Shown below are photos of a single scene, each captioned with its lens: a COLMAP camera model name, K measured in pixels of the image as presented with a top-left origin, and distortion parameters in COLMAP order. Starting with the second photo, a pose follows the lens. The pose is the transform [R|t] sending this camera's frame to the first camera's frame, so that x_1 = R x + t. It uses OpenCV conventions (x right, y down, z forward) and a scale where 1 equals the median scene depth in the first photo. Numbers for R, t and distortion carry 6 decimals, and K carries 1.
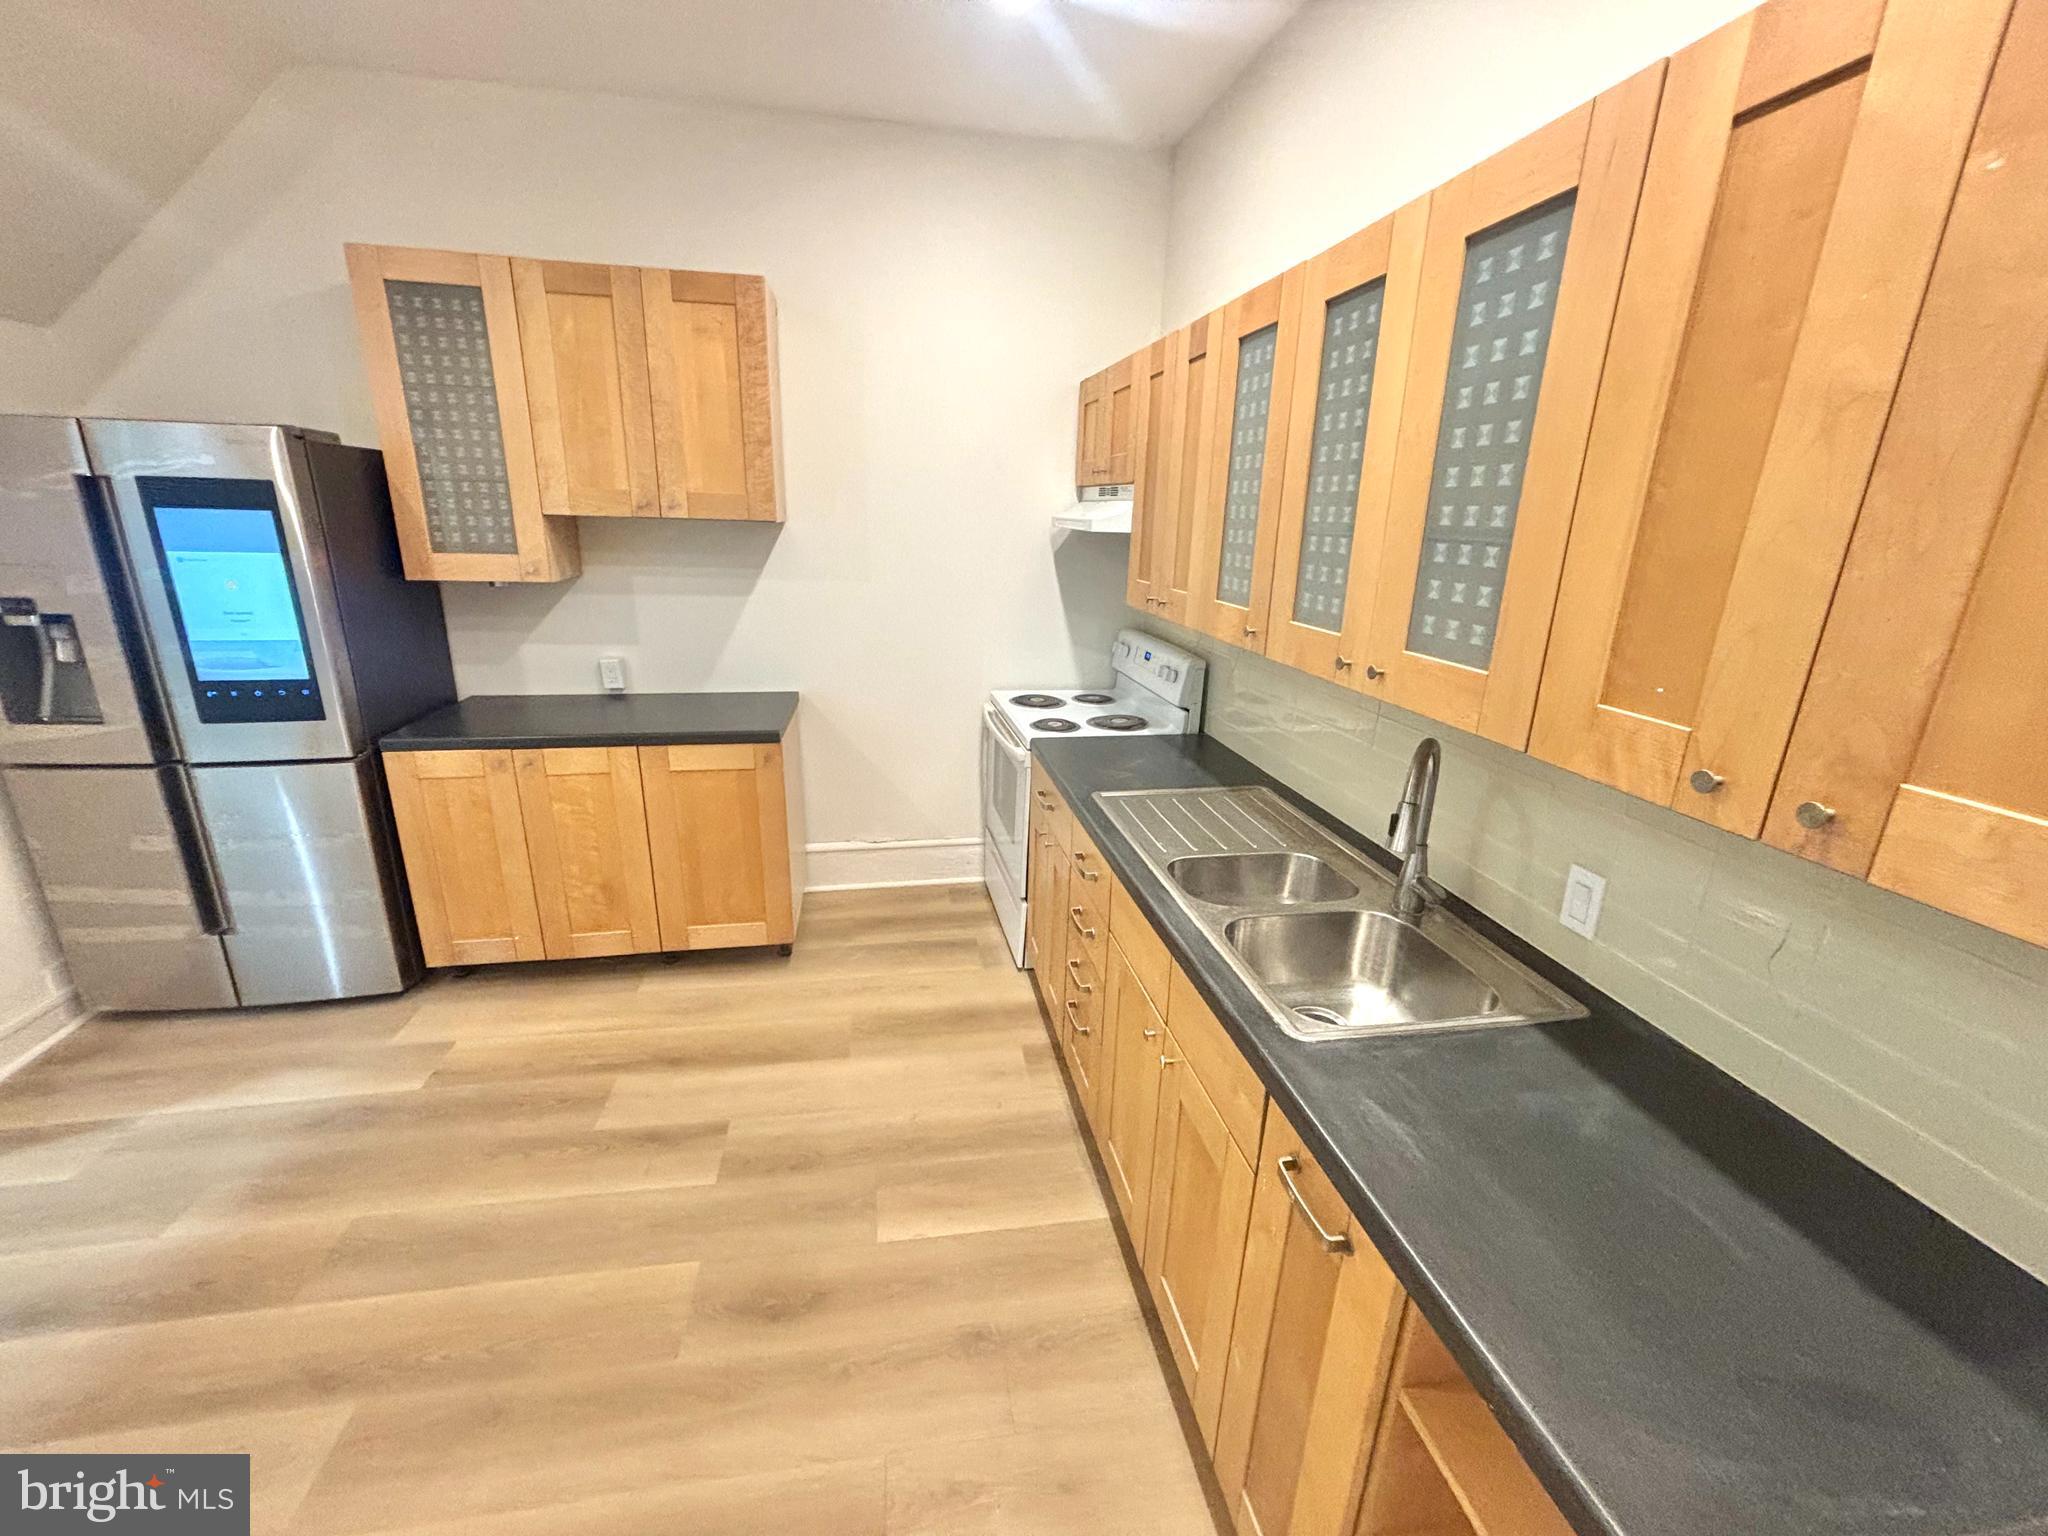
lens RADIAL K [[828.2, 0, 1018.5], [0, 828.2, 767.4], [0, 0, 1]] dist [0.004429, 0.000612]
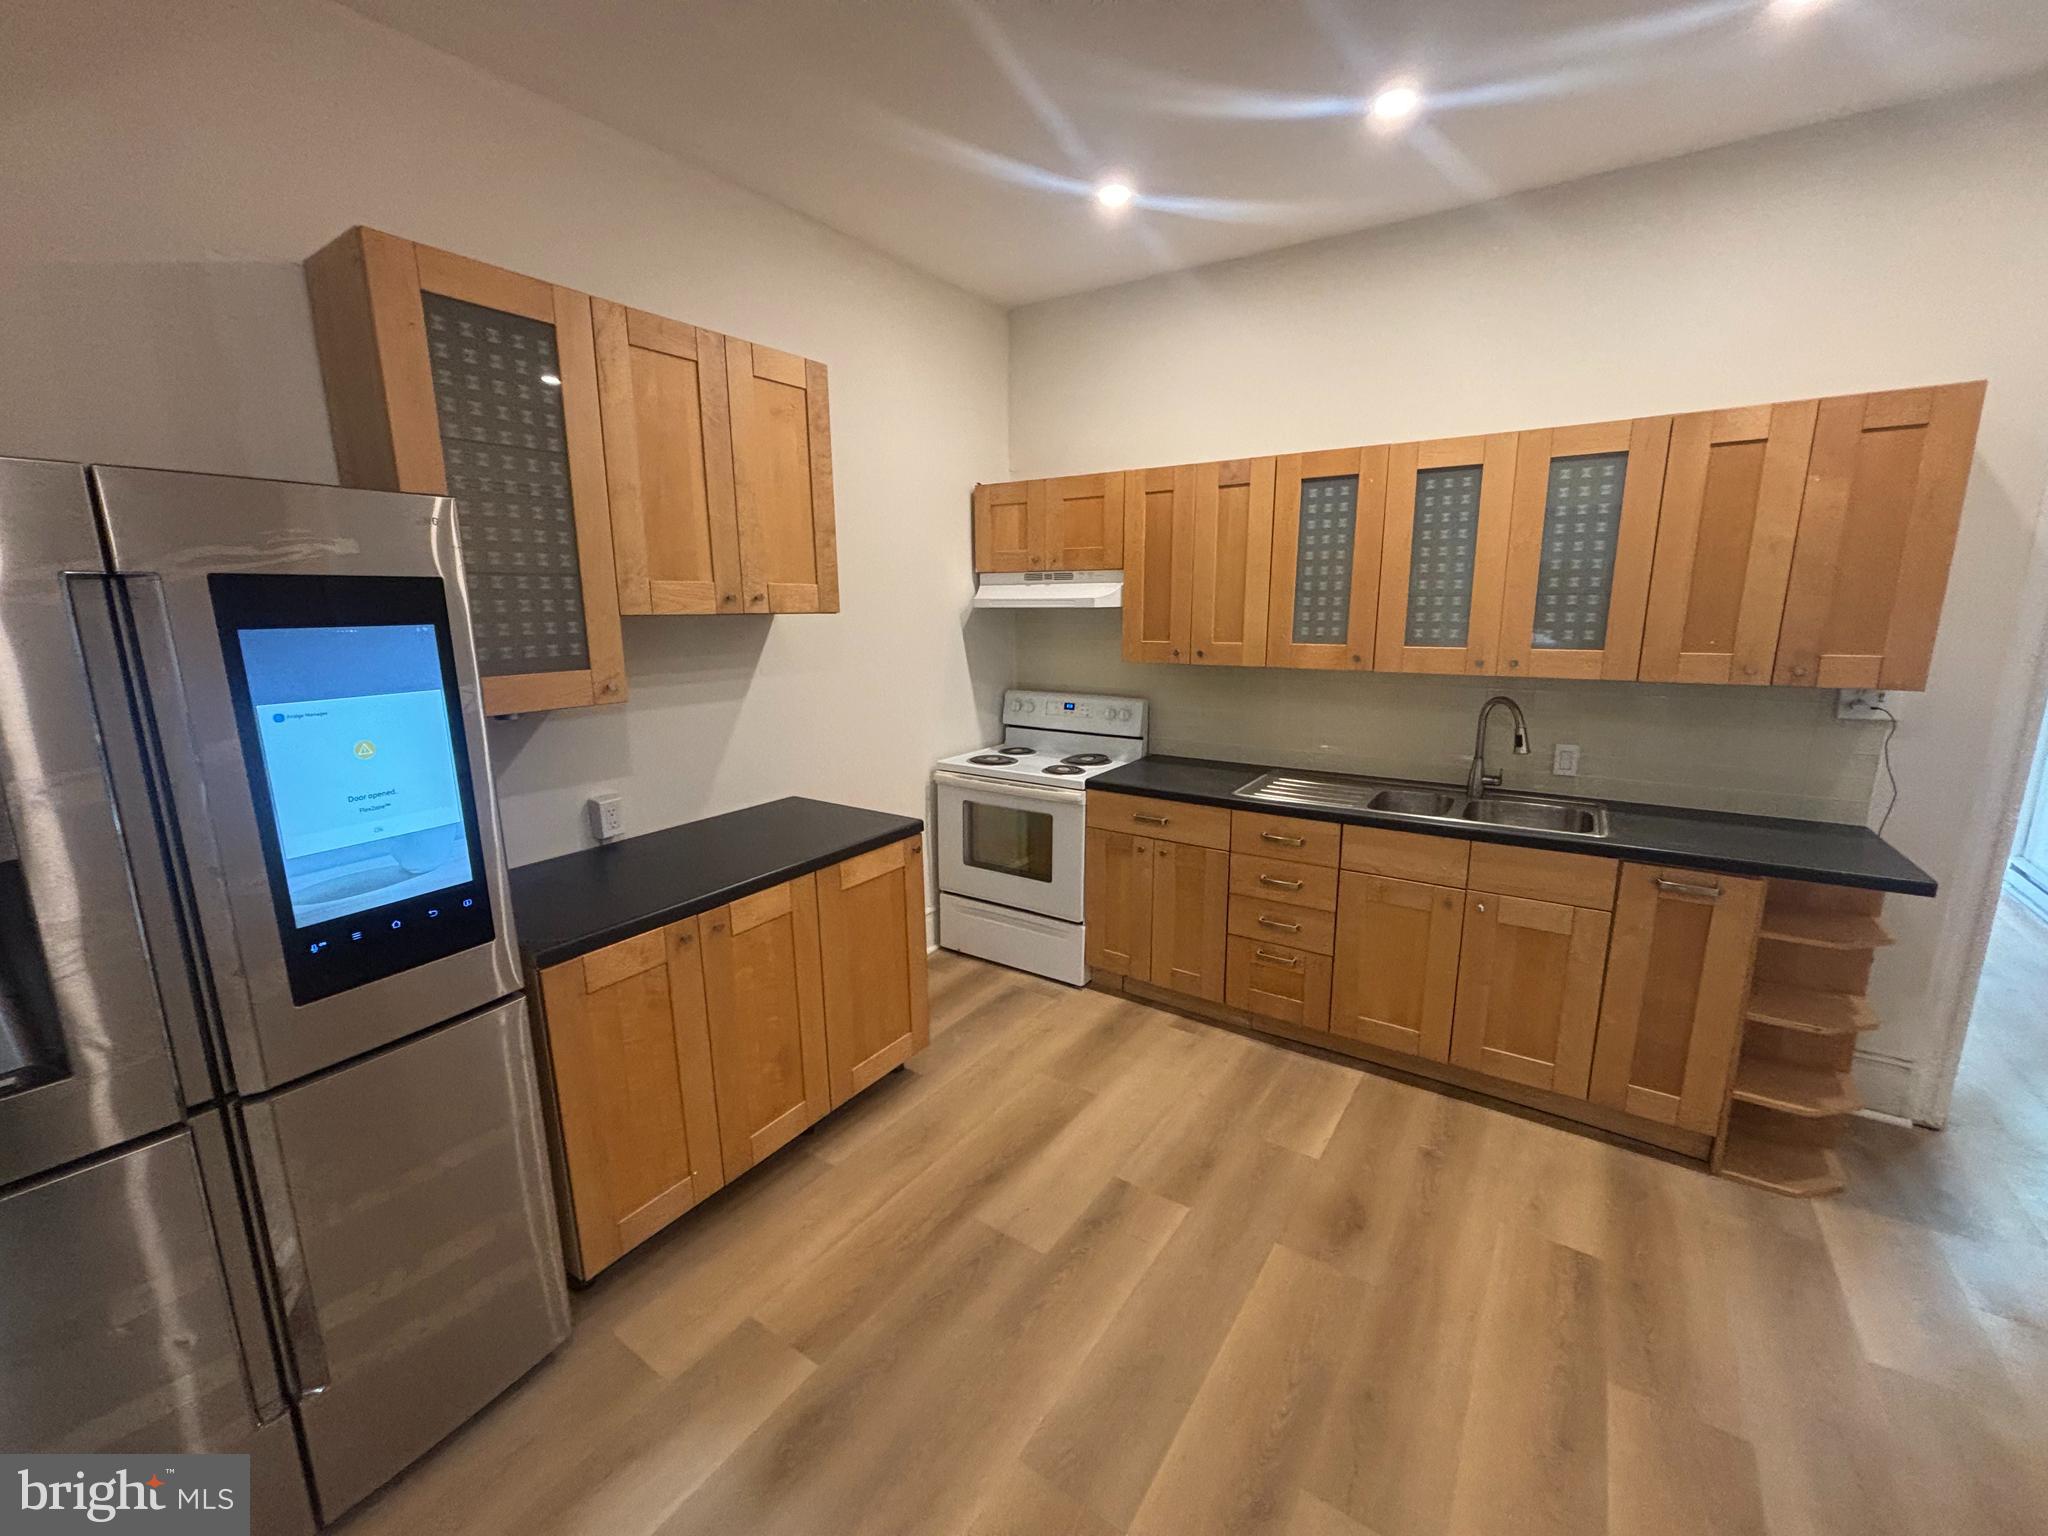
lens RADIAL K [[828.2, 0, 1026.1], [0, 828.2, 765.4], [0, 0, 1]] dist [0.004429, 0.000612]
pose [[0.692115, -0.174572, 0.700358, -0.965444], [0.240307, 0.970687, 0.004475, -0.090529], [-0.680609, 0.165204, 0.713778, 0.237649]]
